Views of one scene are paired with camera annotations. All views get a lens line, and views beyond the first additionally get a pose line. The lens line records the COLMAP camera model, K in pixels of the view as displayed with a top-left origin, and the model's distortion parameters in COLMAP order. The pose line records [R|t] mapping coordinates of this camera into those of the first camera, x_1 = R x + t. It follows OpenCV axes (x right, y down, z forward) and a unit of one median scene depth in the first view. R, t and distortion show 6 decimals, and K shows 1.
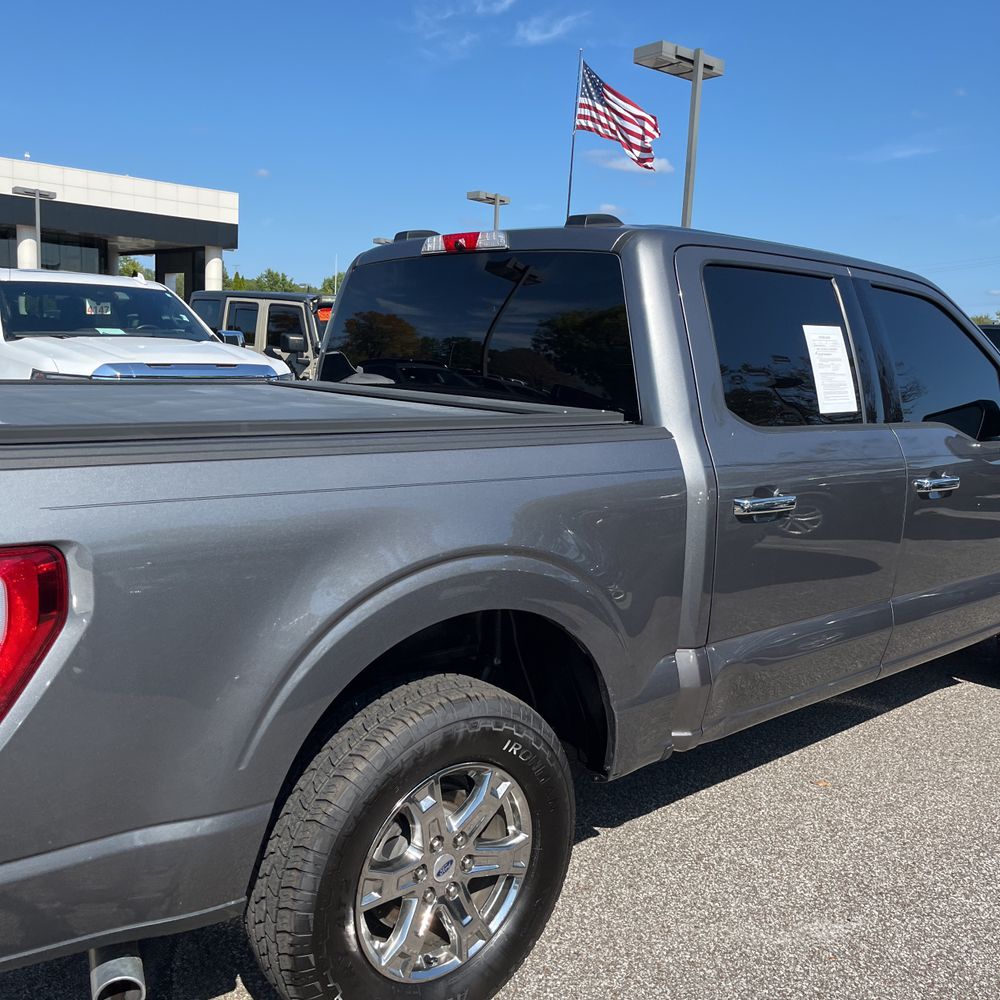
lens RADIAL K [[1016.5, 0, 497.5], [0, 1016.5, 503.0], [0, 0, 1]] dist [0.021228, 0.000000]
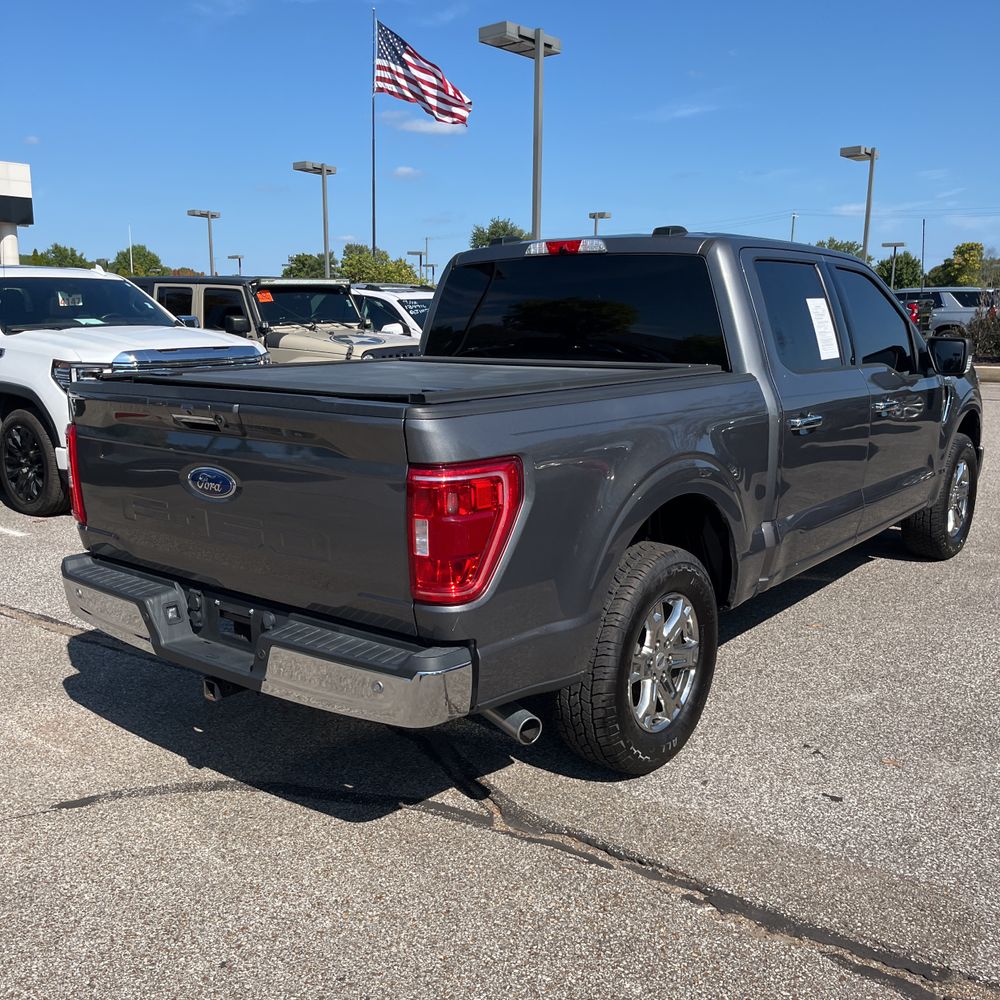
lens RADIAL K [[1016.5, 0, 479.8], [0, 1016.5, 516.6], [0, 0, 1]] dist [0.021228, 0.000000]
pose [[0.984861, -0.074550, 0.156494, -0.373819], [0.067432, 0.996454, 0.050318, 0.026412], [-0.159691, -0.039003, 0.986396, -0.331141]]
